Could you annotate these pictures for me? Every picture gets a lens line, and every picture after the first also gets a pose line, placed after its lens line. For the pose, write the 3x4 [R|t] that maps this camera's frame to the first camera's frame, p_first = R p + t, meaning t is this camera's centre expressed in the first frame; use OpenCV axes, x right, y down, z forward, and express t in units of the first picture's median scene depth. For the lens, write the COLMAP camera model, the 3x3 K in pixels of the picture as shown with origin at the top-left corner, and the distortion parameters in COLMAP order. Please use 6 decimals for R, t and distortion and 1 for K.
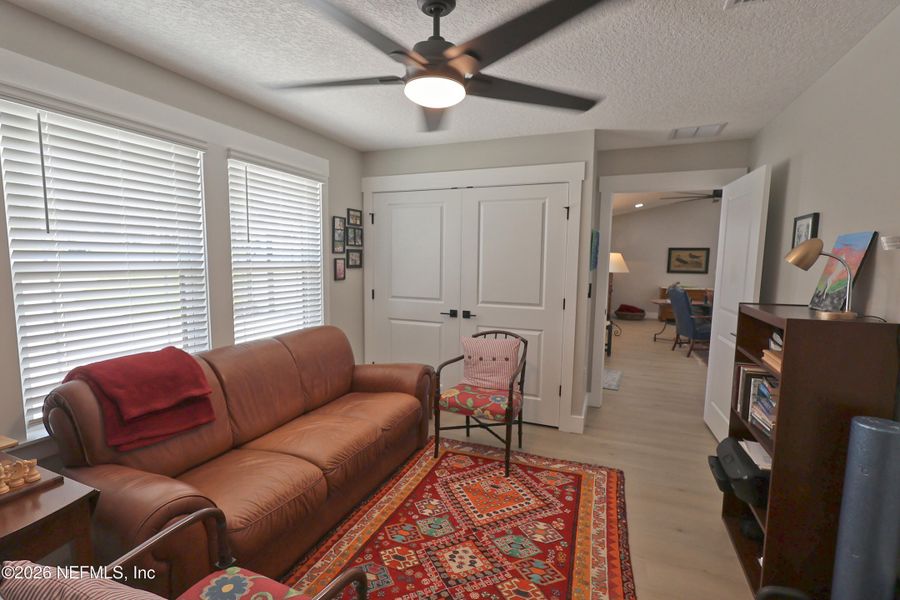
lens RADIAL K [[415.0, 0, 446.9], [0, 415.0, 301.1], [0, 0, 1]] dist [0.000013, -0.000490]
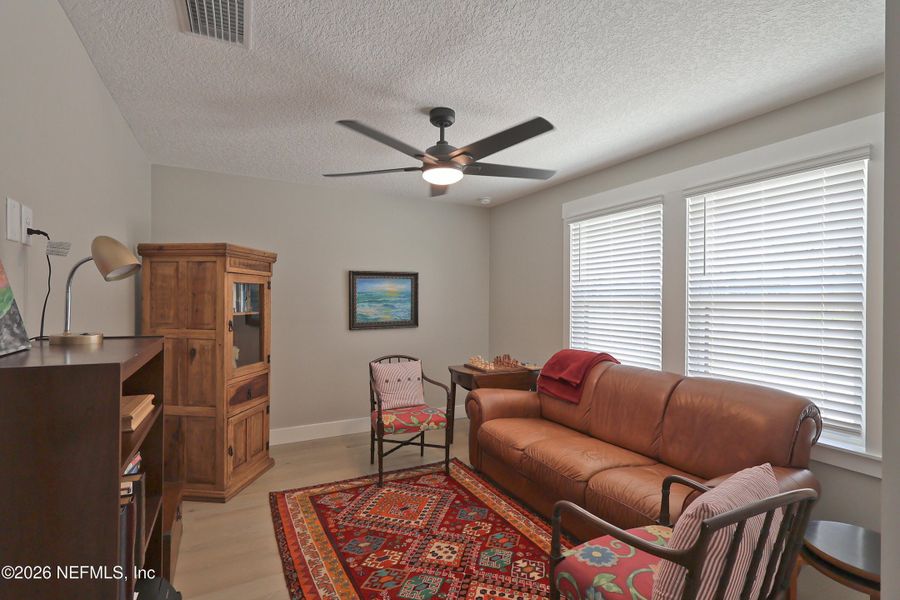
lens RADIAL K [[415.0, 0, 446.9], [0, 415.0, 301.1], [0, 0, 1]] dist [0.000013, -0.000490]
pose [[-0.639470, -0.017715, -0.768612, 0.851000], [-0.094714, 0.993934, 0.055892, -0.106045], [0.762959, 0.108540, -0.637269, 1.552548]]
